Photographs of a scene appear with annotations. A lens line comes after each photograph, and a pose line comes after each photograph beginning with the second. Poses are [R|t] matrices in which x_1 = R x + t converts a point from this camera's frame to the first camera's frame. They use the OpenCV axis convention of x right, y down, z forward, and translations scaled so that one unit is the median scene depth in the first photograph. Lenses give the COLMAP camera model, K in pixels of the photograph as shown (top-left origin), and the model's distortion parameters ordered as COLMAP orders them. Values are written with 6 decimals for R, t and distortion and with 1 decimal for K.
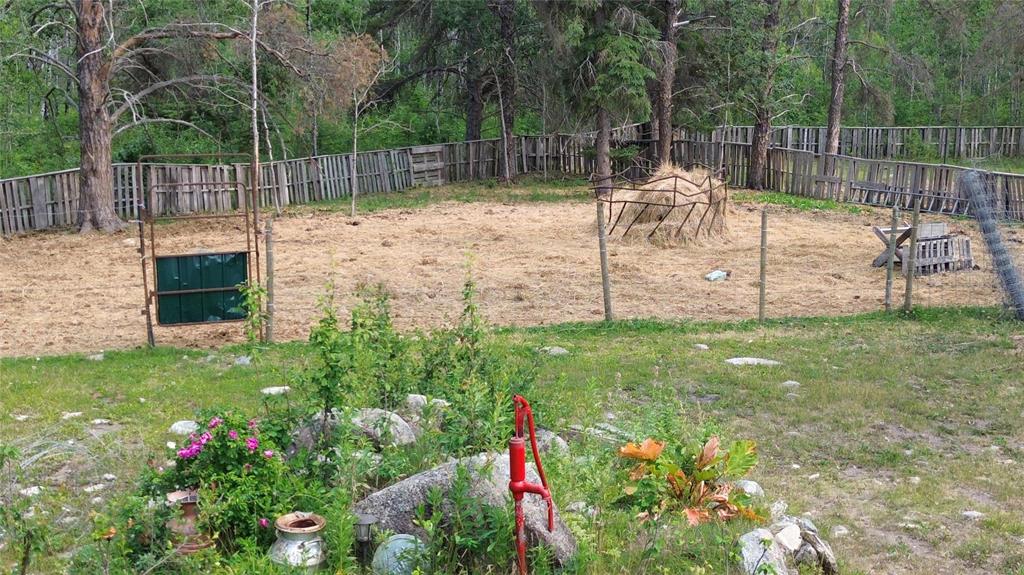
lens RADIAL K [[1434.1, 0, 512.0], [0, 1434.1, 287.5], [0, 0, 1]] dist [0.140624, -0.026671]
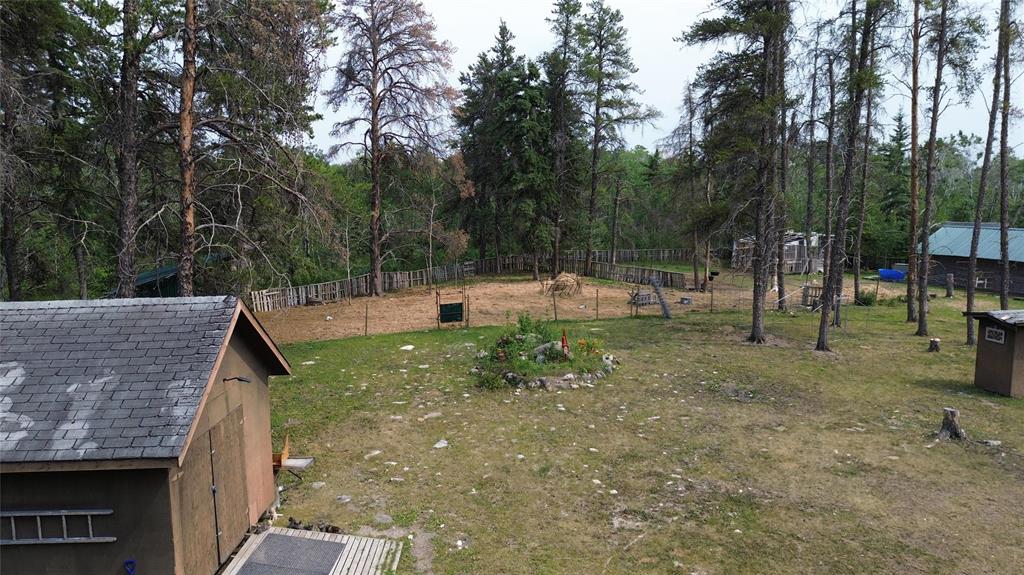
lens RADIAL K [[721.1, 0, 513.5], [0, 721.1, 286.9], [0, 0, 1]] dist [0.066664, -0.061712]
pose [[0.996443, -0.014039, 0.083094, -0.163486], [0.017265, 0.999120, -0.038233, 0.006306], [-0.082484, 0.039532, 0.995808, -0.693783]]
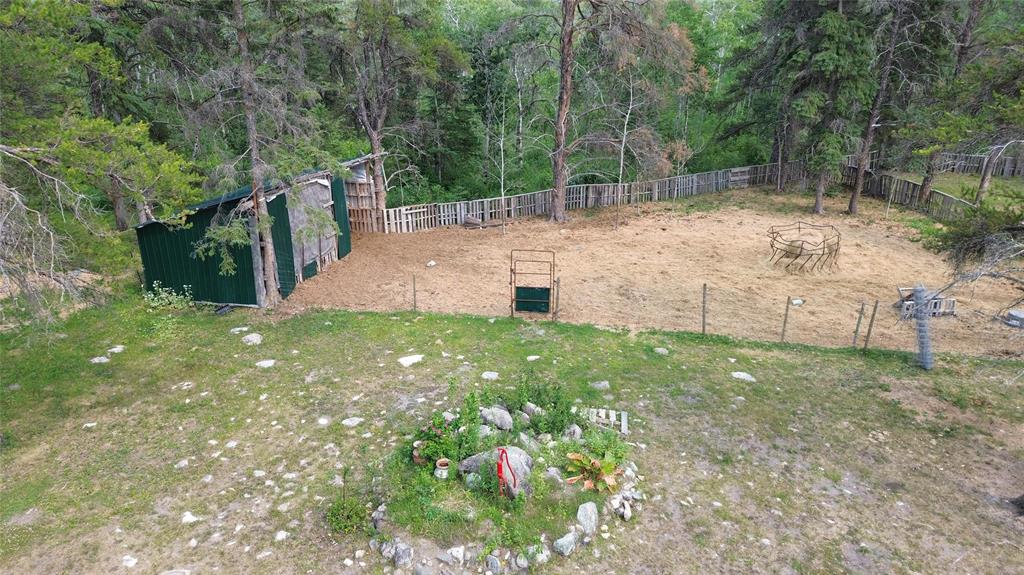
lens RADIAL K [[721.1, 0, 513.5], [0, 721.1, 286.9], [0, 0, 1]] dist [0.066664, -0.061712]
pose [[0.880983, 0.166433, -0.442909, 0.254576], [-0.079694, 0.974914, 0.207828, -0.226166], [0.466387, -0.147796, 0.872146, -0.107059]]
